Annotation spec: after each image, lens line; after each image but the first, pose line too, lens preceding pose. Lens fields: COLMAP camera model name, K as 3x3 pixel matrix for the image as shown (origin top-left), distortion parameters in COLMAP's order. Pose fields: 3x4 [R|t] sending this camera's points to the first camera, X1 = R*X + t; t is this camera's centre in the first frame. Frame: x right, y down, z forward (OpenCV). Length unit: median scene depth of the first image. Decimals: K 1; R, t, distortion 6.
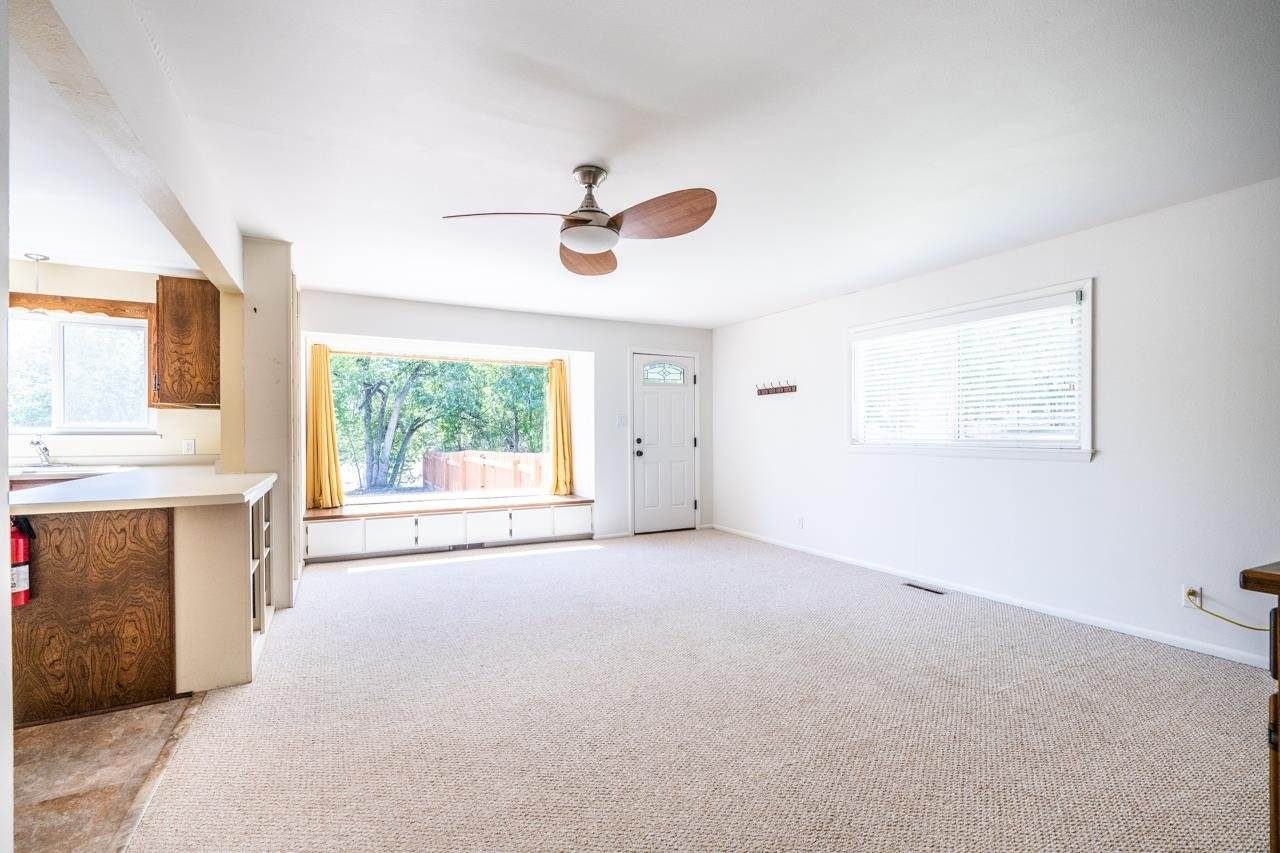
lens RADIAL K [[581.0, 0, 646.1], [0, 581.0, 432.4], [0, 0, 1]] dist [-0.002066, 0.000255]
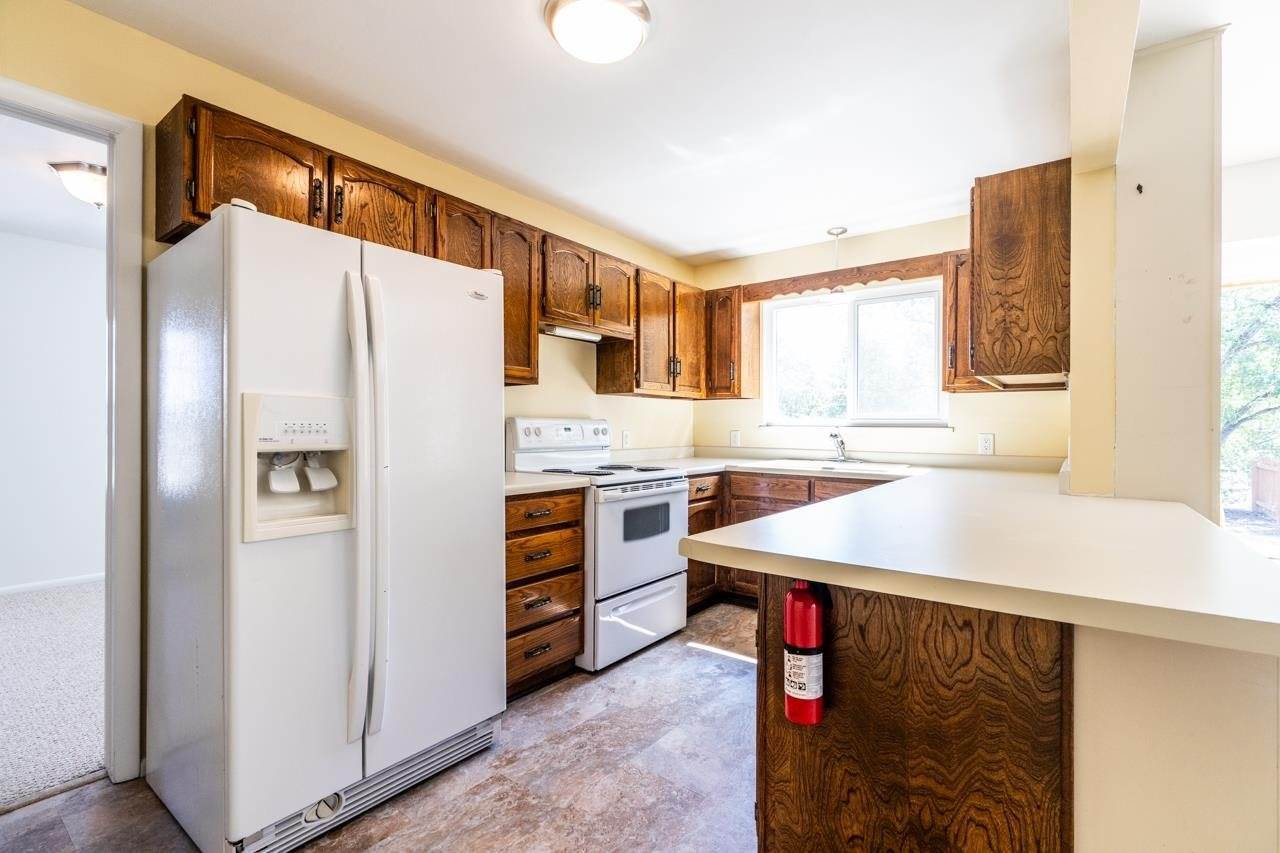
lens RADIAL K [[581.0, 0, 646.1], [0, 581.0, 432.4], [0, 0, 1]] dist [-0.002066, 0.000255]
pose [[0.431938, 0.012176, -0.901821, -0.405645], [-0.006796, 0.999924, 0.010245, 0.007331], [0.901878, 0.001704, 0.431988, 0.385386]]
